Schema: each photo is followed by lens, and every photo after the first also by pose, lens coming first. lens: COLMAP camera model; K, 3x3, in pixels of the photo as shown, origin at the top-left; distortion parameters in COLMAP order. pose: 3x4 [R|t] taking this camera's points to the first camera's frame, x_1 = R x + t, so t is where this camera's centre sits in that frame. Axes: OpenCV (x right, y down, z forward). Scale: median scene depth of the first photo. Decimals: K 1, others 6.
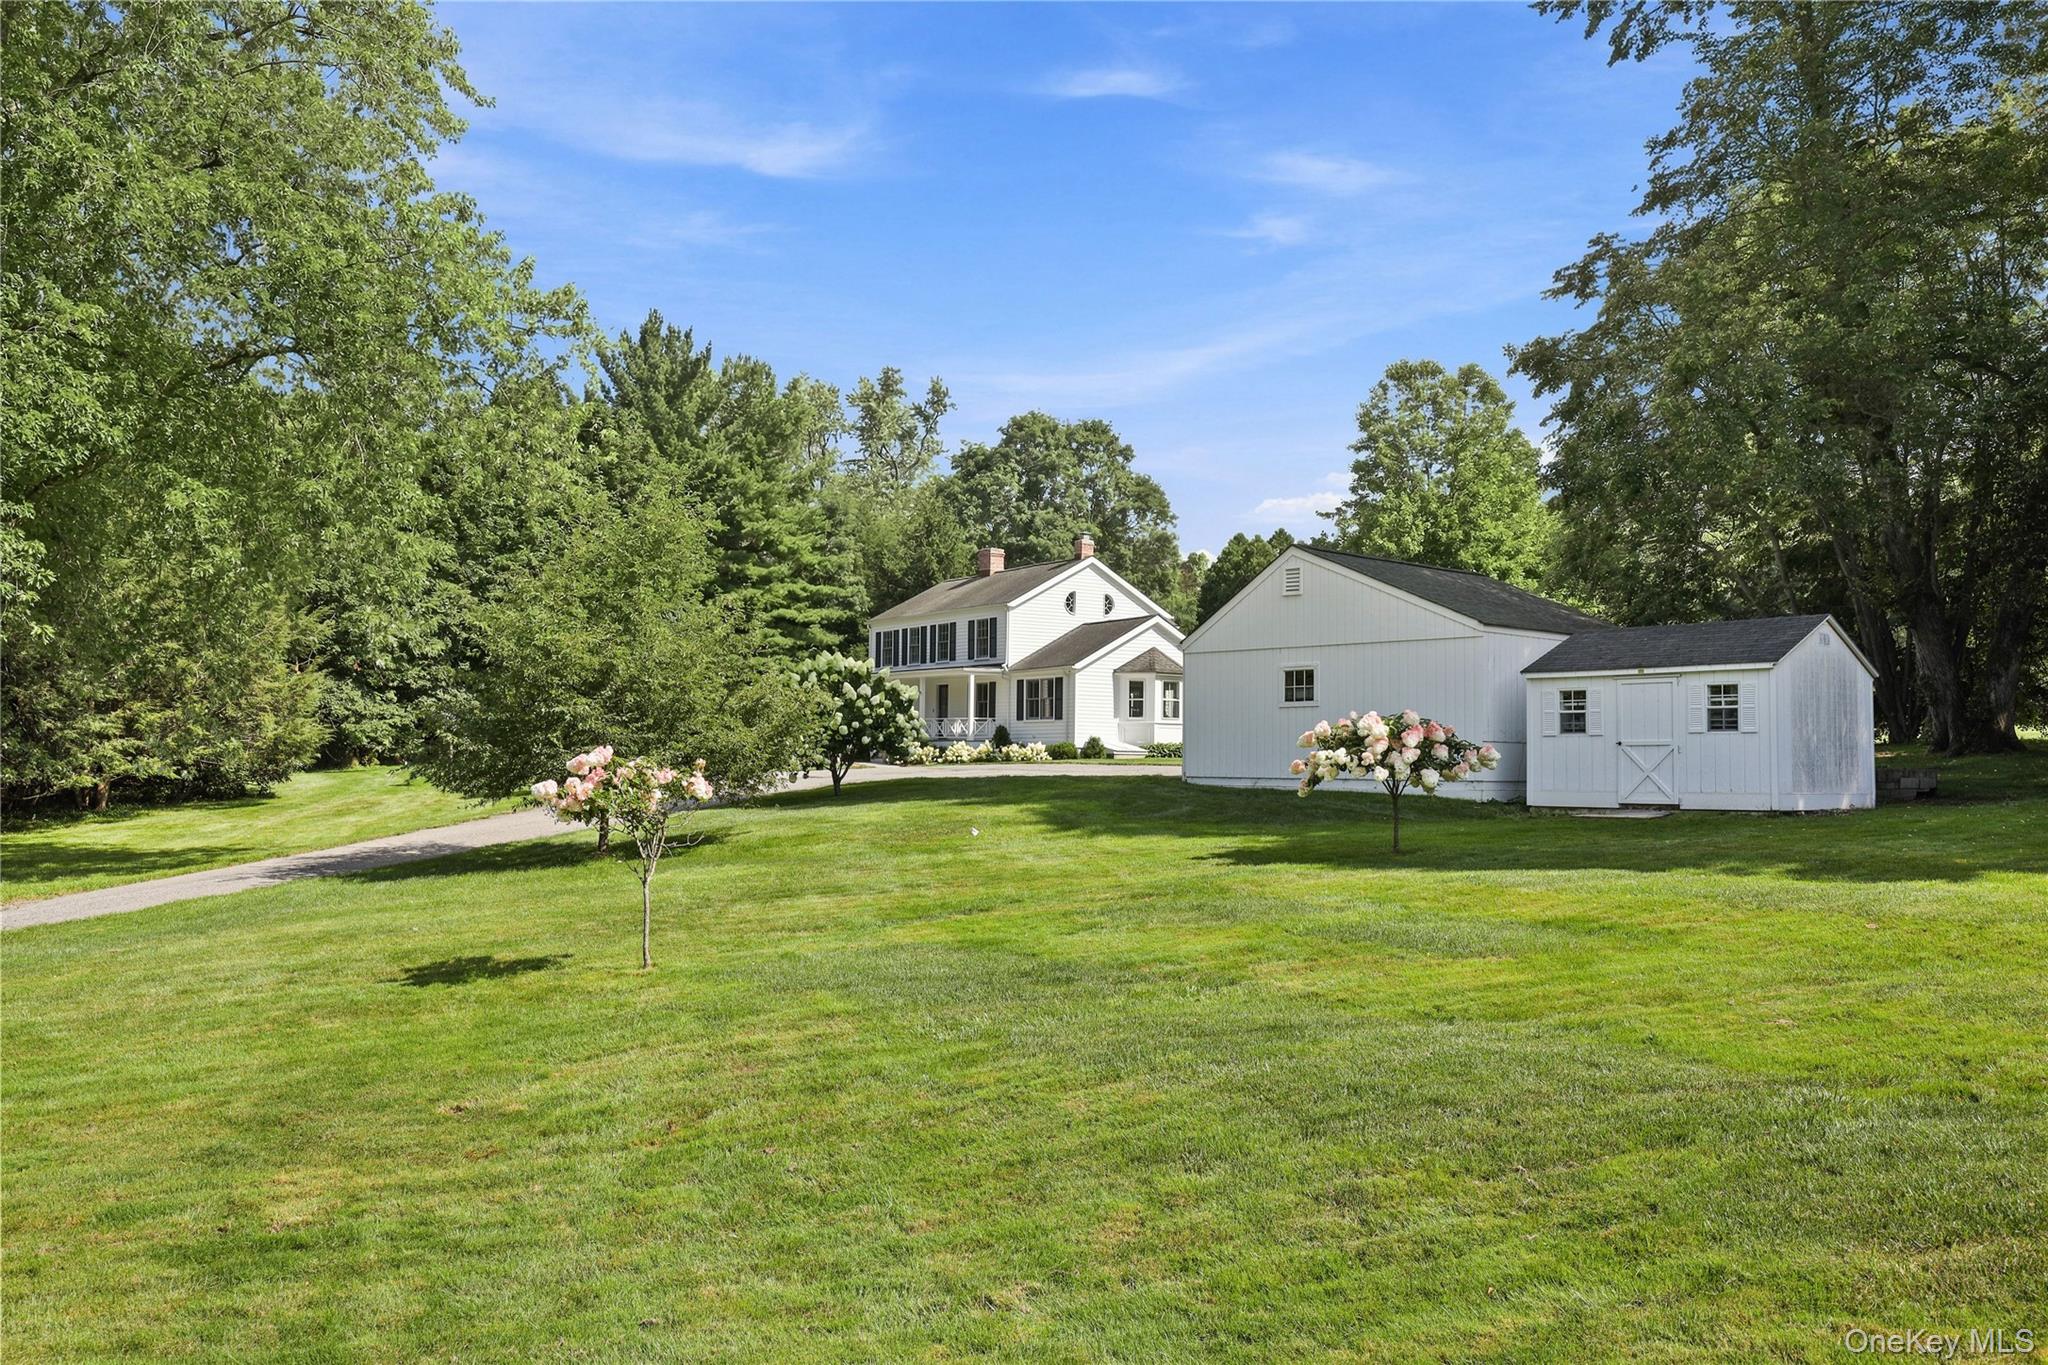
lens RADIAL K [[1653.0, 0, 1021.6], [0, 1653.0, 685.4], [0, 0, 1]] dist [0.001706, -0.000223]
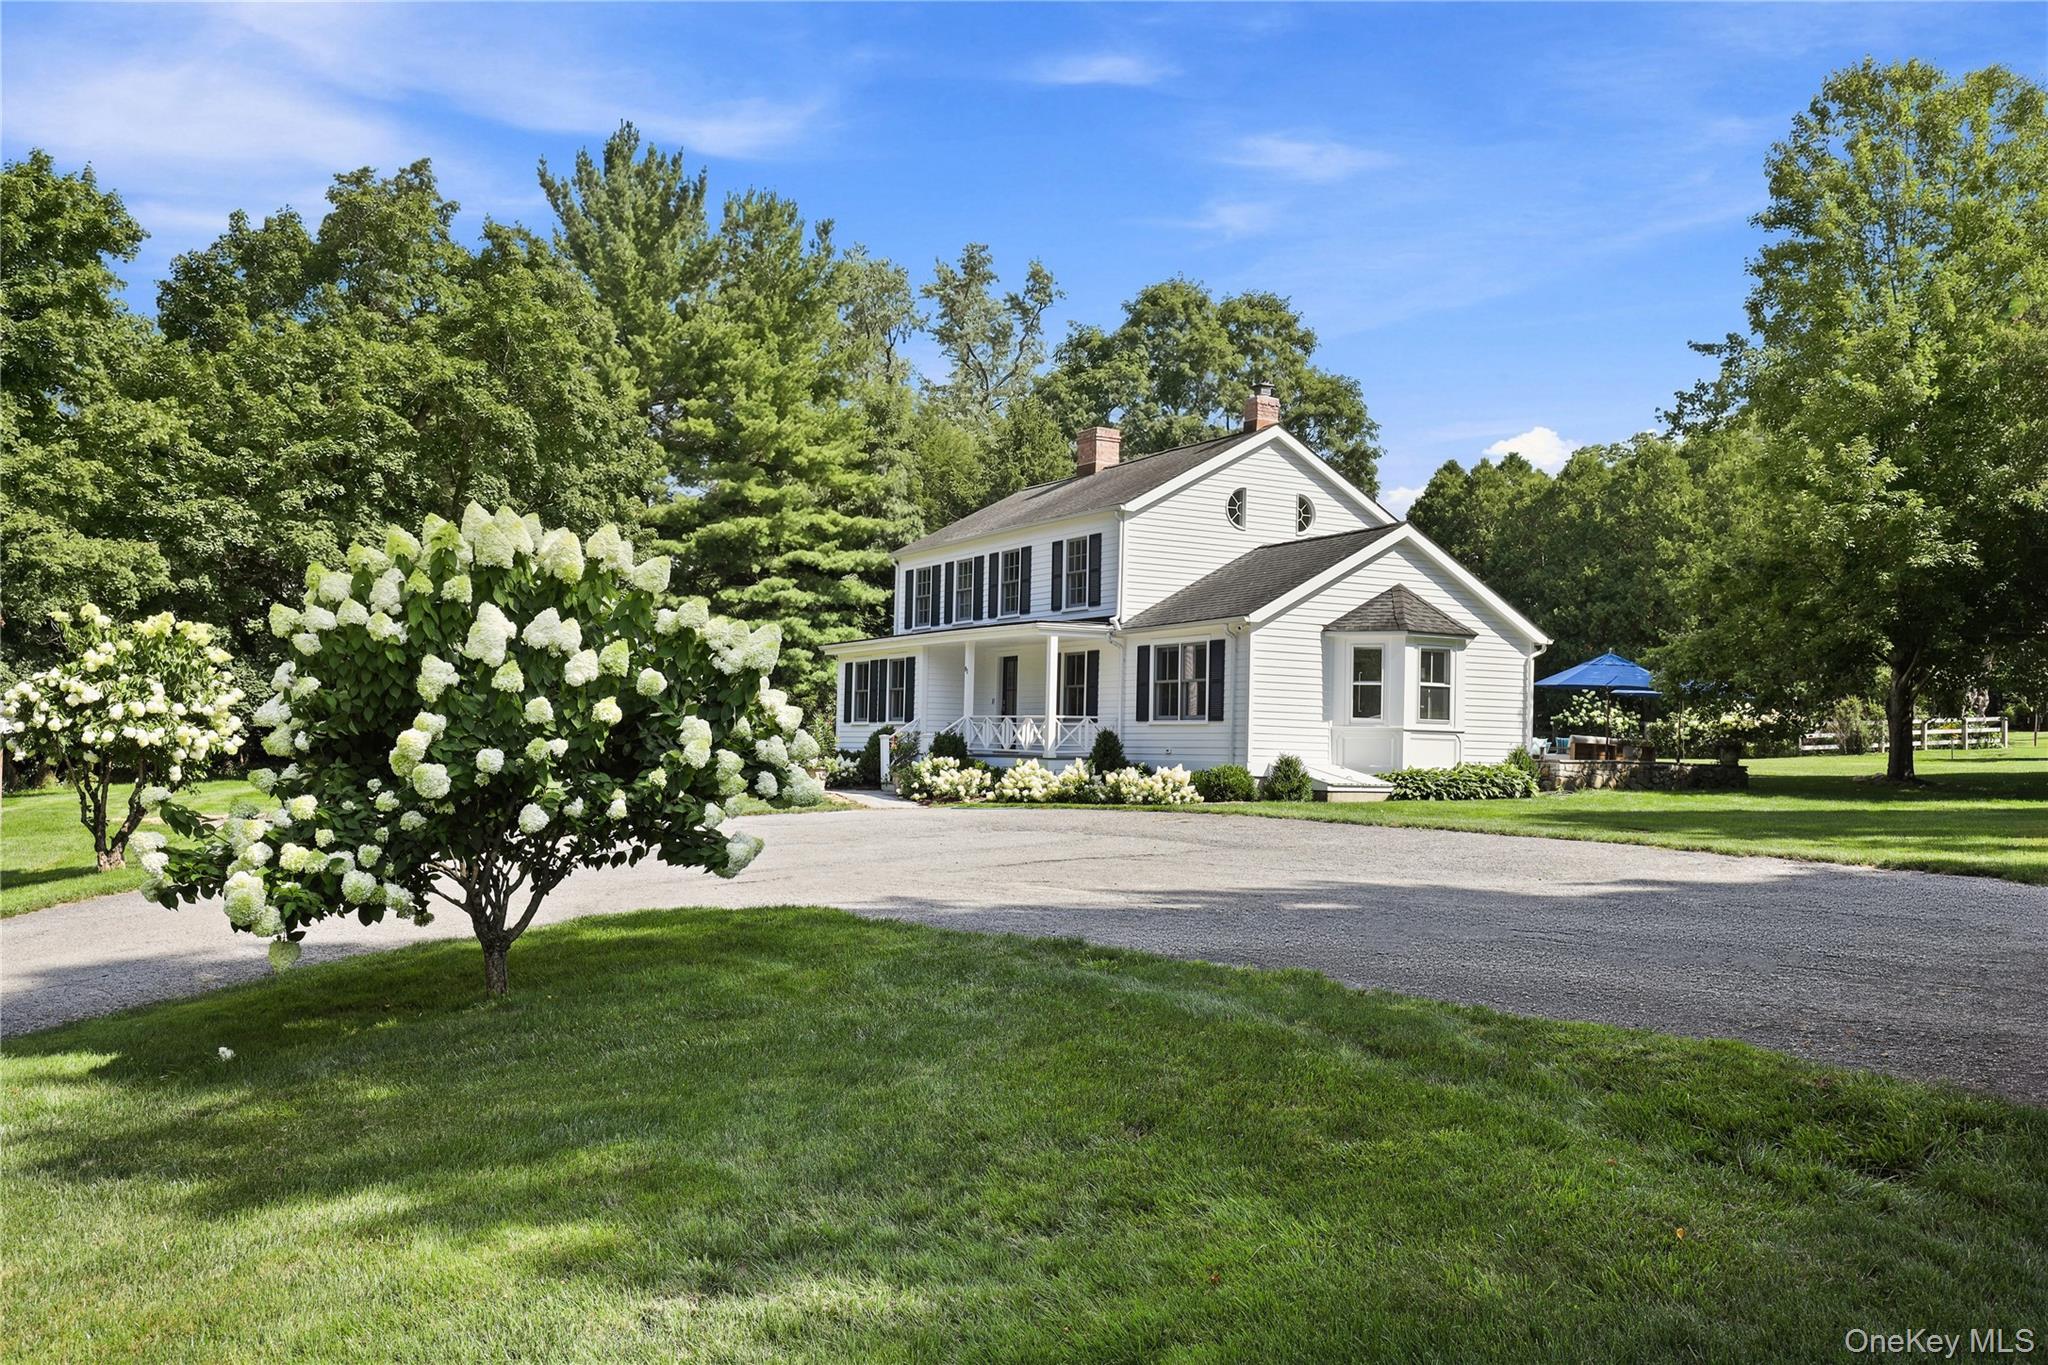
lens RADIAL K [[1719.9, 0, 1028.6], [0, 1719.9, 696.9], [0, 0, 1]] dist [0.036207, 0.000555]
pose [[0.997245, 0.007213, -0.073831, 0.003101], [-0.006181, 0.999880, 0.014207, 0.005036], [0.073925, -0.013711, 0.997170, 0.404163]]
